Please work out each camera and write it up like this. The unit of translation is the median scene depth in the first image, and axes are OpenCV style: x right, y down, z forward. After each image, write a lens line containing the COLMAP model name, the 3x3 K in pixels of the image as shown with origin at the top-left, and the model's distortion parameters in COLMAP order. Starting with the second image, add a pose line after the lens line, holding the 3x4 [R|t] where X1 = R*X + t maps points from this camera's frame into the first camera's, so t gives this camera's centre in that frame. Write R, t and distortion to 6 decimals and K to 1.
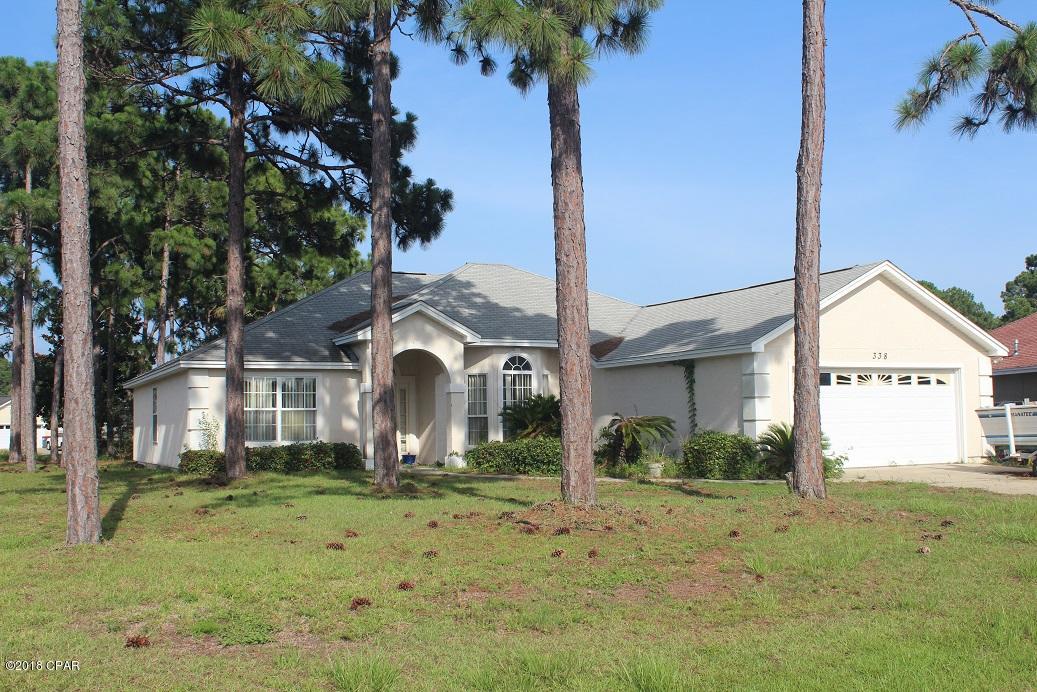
lens RADIAL K [[1068.7, 0, 518.5], [0, 1068.7, 346.0], [0, 0, 1]] dist [-0.094316, -0.004798]
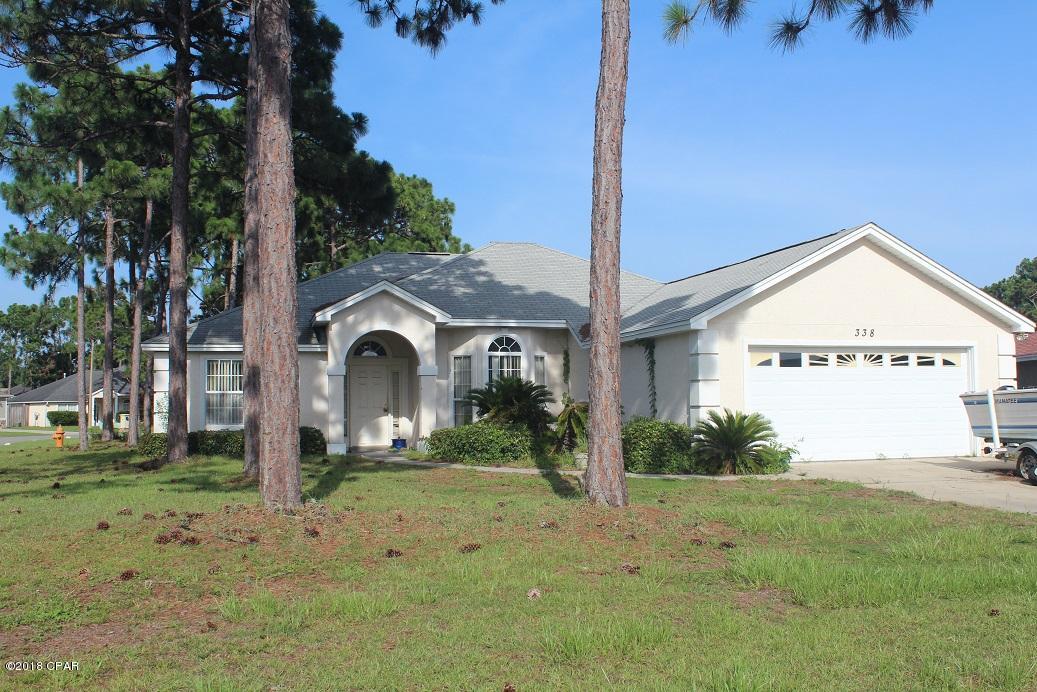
lens RADIAL K [[1017.7, 0, 518.5], [0, 1017.7, 346.0], [0, 0, 1]] dist [-0.110957, -0.001309]
pose [[0.982607, -0.006182, -0.185593, 0.210504], [0.009130, 0.999845, 0.015032, 0.005105], [0.185471, -0.016465, 0.982512, 0.131548]]
